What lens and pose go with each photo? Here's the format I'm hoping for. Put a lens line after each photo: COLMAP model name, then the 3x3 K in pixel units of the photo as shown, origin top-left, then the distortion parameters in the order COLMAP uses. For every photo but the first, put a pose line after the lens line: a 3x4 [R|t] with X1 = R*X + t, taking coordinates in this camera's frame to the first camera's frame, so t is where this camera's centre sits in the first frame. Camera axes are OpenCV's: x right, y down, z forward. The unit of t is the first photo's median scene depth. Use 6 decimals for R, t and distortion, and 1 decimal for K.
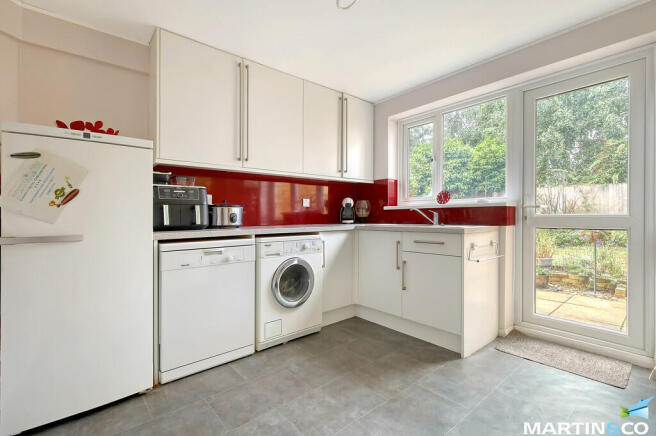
lens RADIAL K [[301.9, 0, 329.1], [0, 301.9, 219.0], [0, 0, 1]] dist [0.004241, -0.000168]
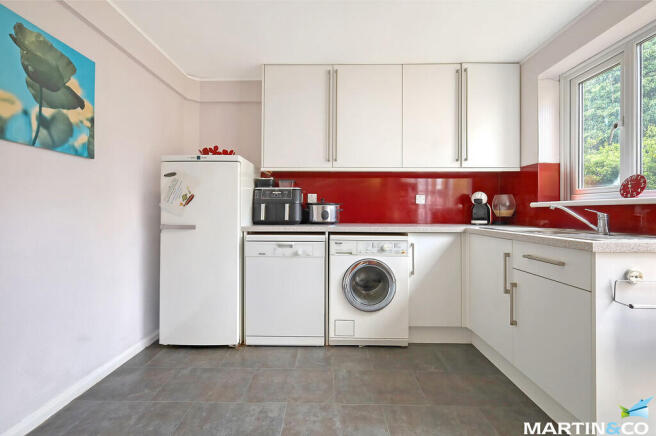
lens RADIAL K [[290.1, 0, 326.7], [0, 290.1, 211.3], [0, 0, 1]] dist [0.001408, -0.000240]
pose [[0.745209, 0.010774, -0.666744, 0.403999], [-0.018002, 0.999830, -0.003965, -0.014144], [0.666588, 0.014957, 0.745276, 0.245452]]
